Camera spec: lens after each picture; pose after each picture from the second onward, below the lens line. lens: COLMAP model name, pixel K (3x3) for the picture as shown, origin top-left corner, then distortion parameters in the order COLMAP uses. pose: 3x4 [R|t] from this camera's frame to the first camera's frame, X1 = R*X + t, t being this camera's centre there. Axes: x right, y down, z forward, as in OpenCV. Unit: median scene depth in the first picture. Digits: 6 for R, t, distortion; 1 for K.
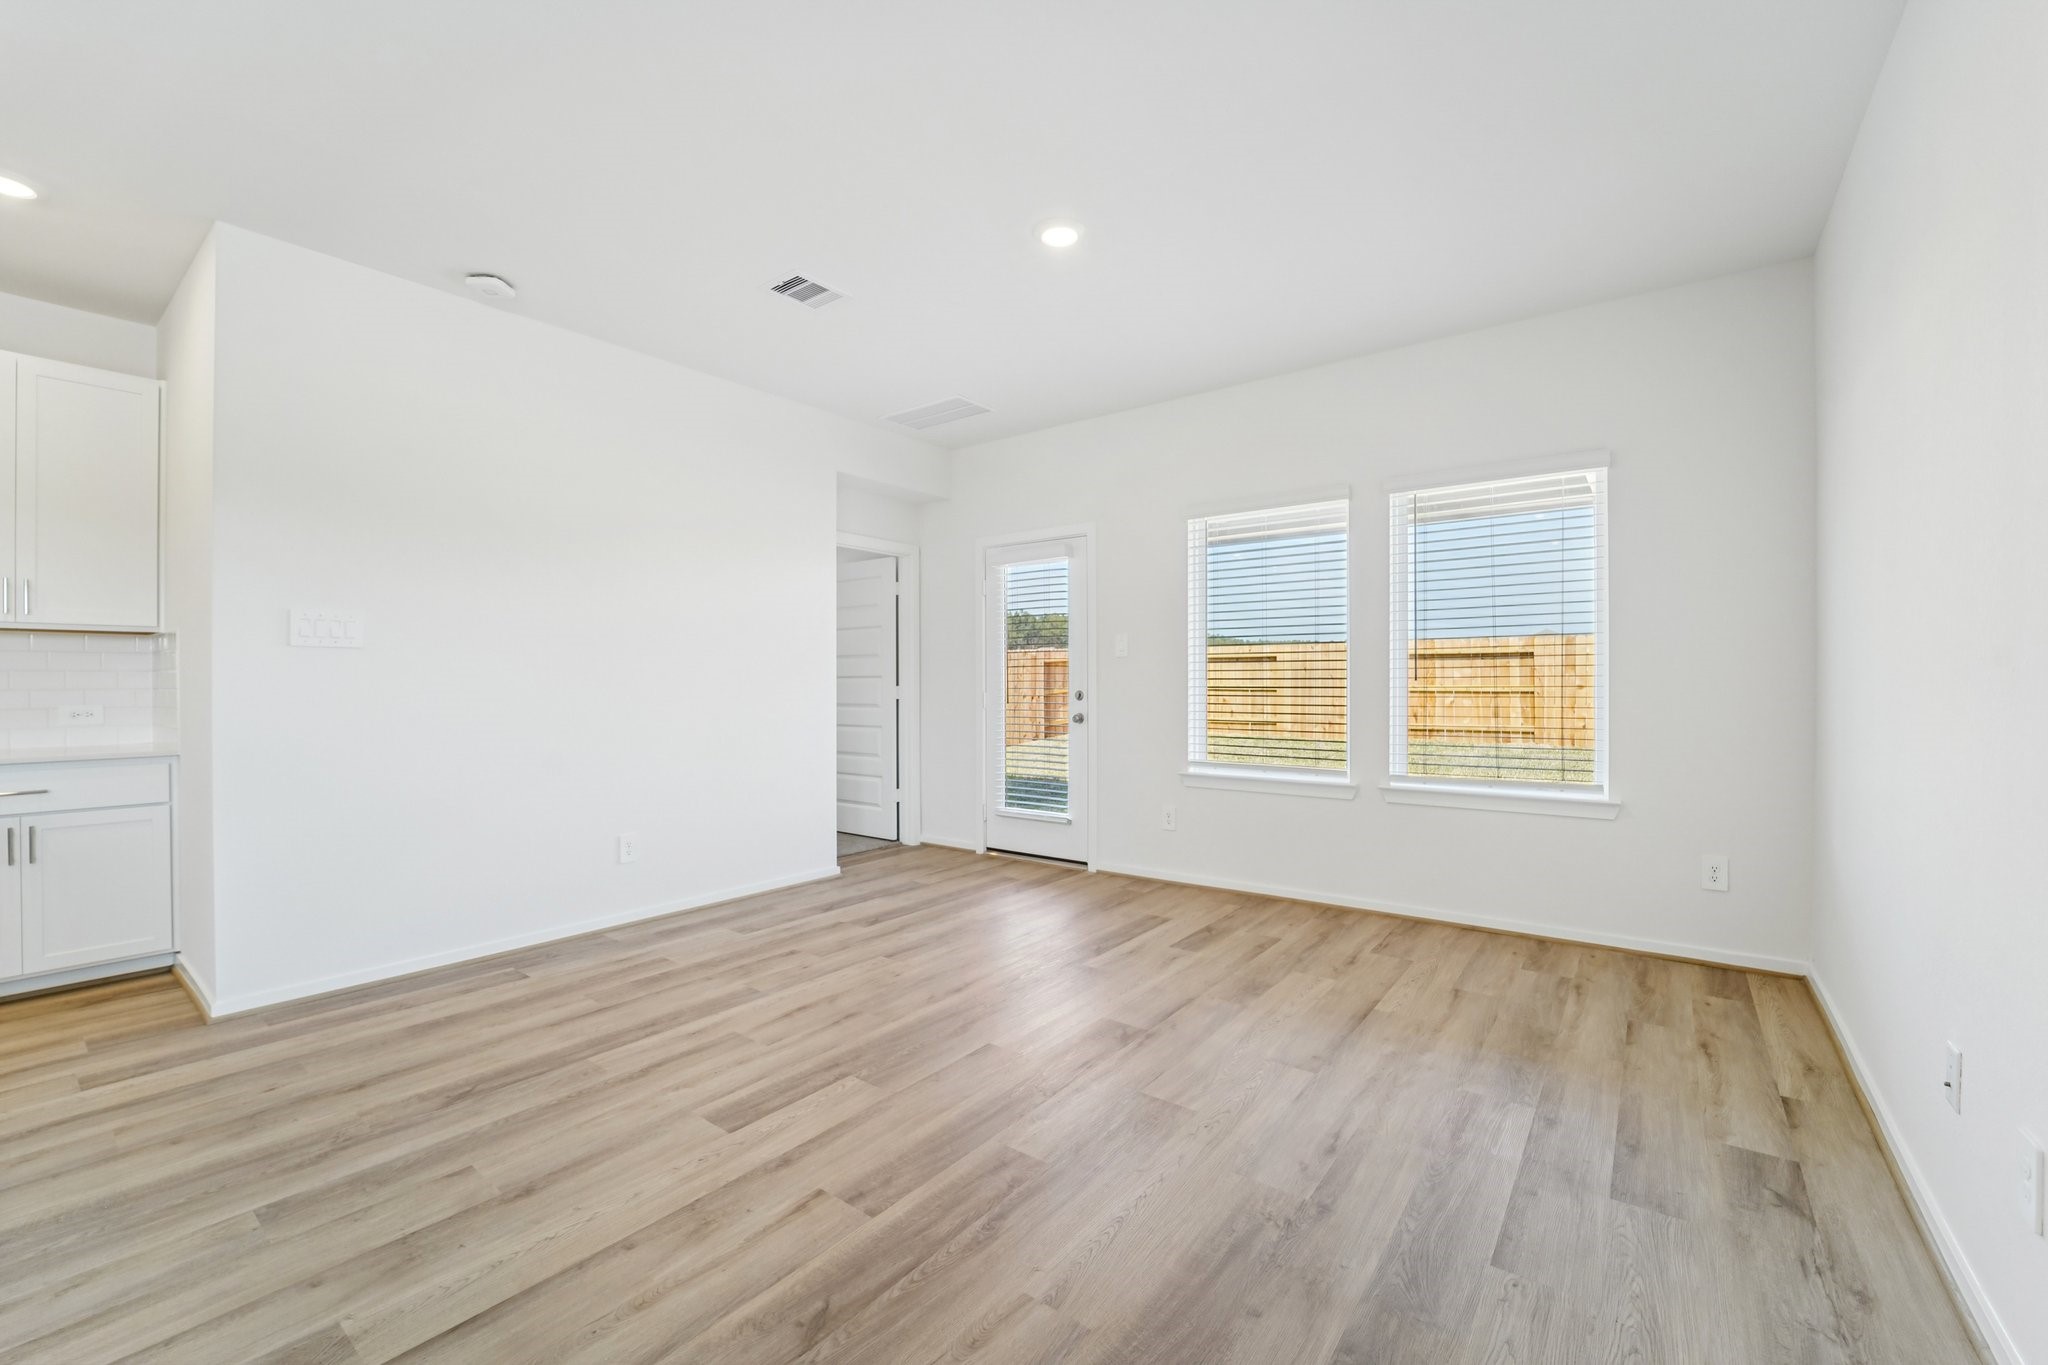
lens RADIAL K [[841.5, 0, 1024.0], [0, 841.5, 682.5], [0, 0, 1]] dist [-0.000361, -0.000066]
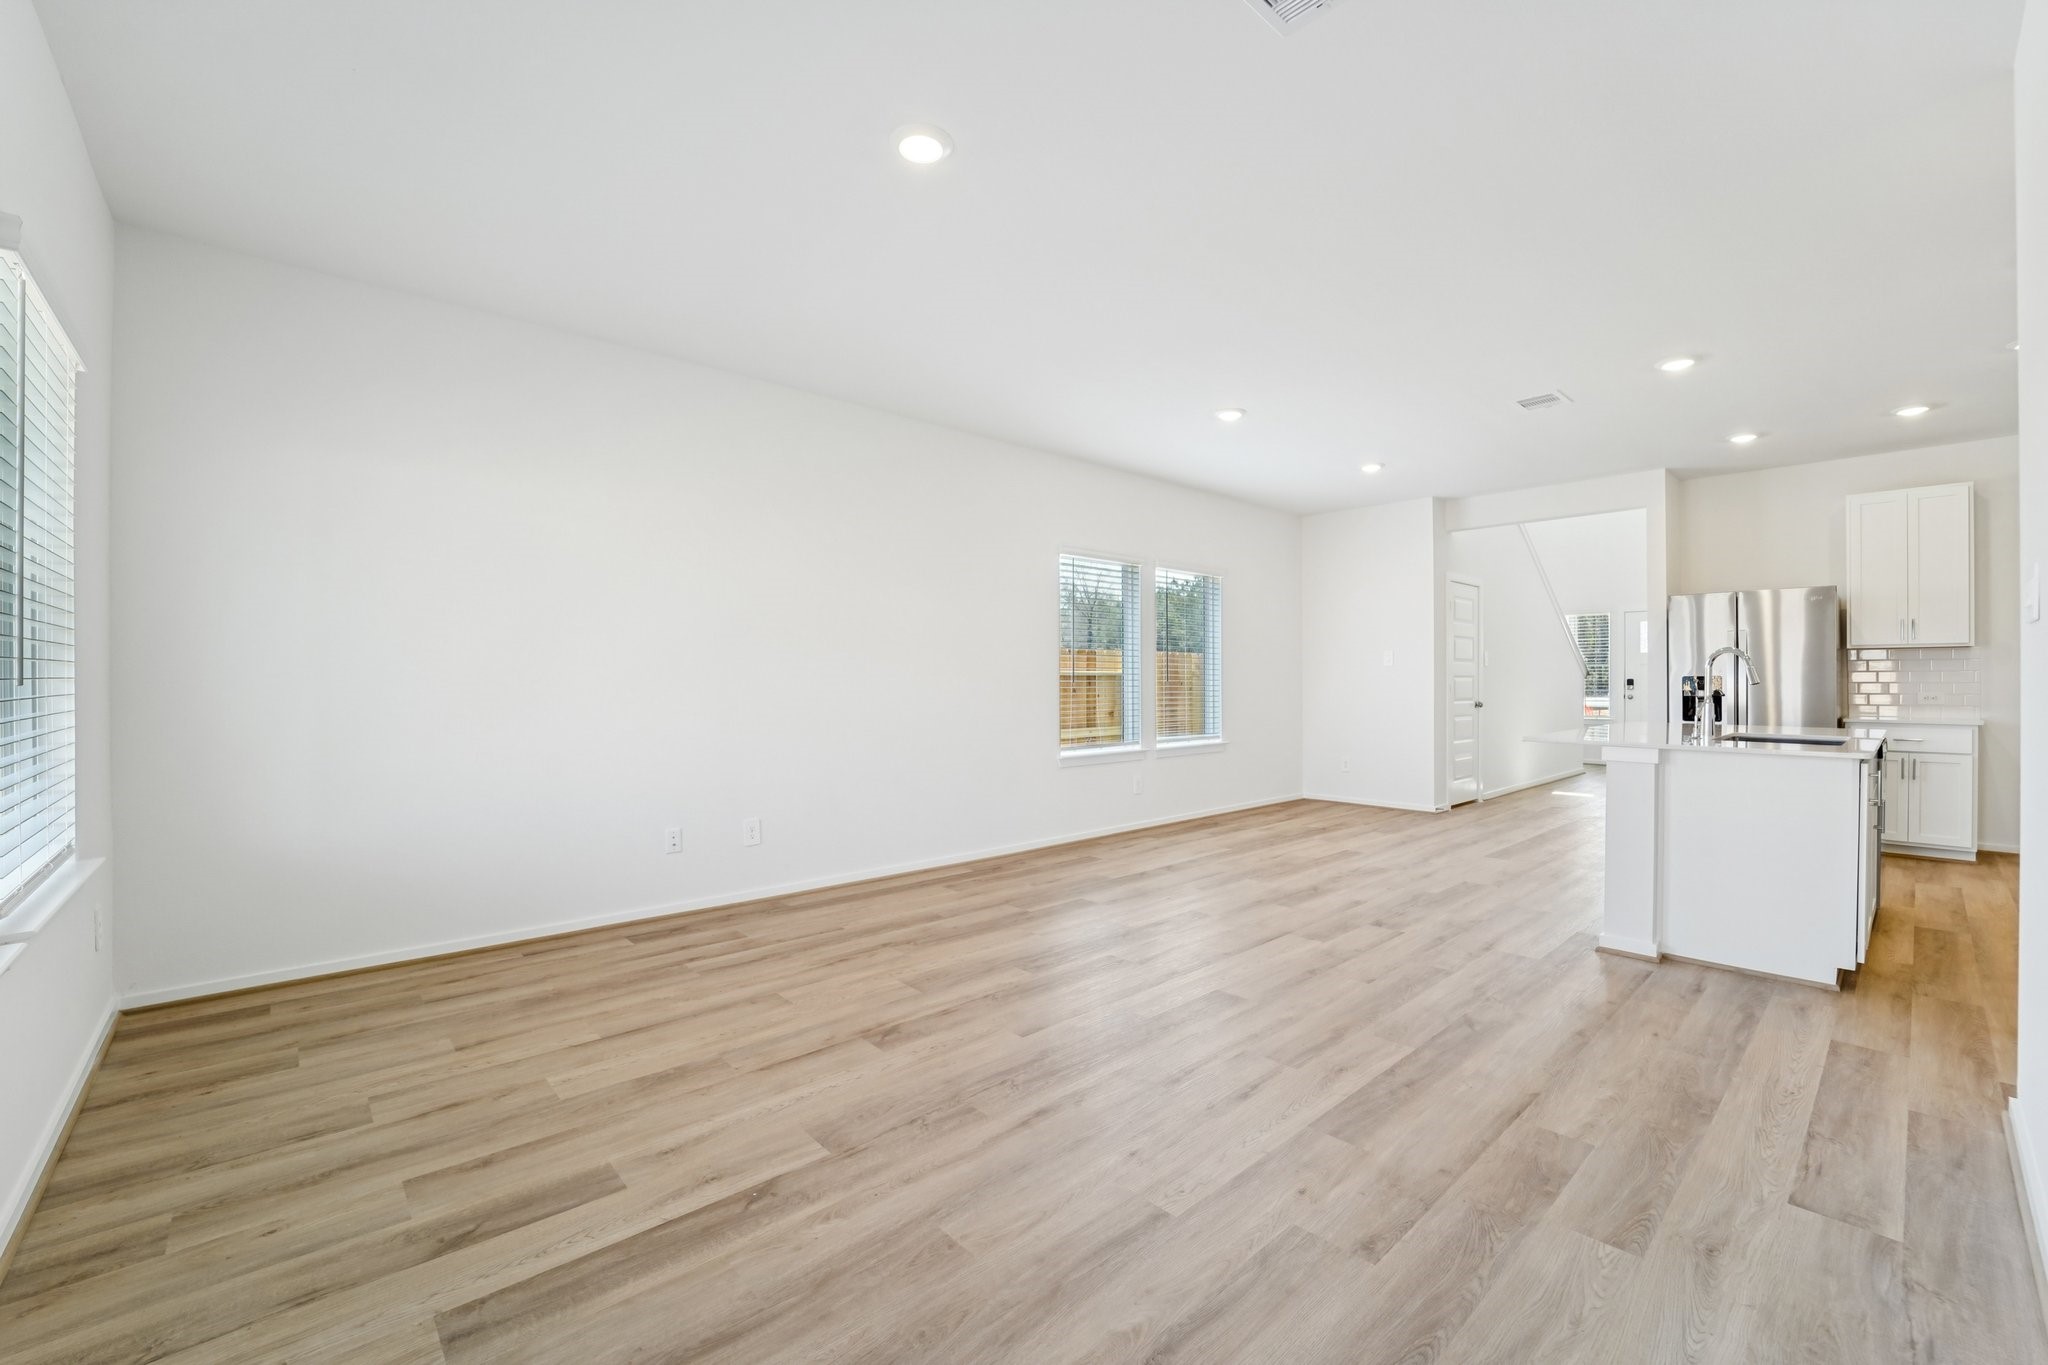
lens RADIAL K [[829.8, 0, 1024.0], [0, 829.8, 682.5], [0, 0, 1]] dist [-0.000371, -0.000048]
pose [[-0.983613, 0.004787, 0.180230, -0.195444], [0.005546, 0.999978, 0.003711, -0.002657], [-0.180208, 0.004650, -0.983618, 1.718124]]
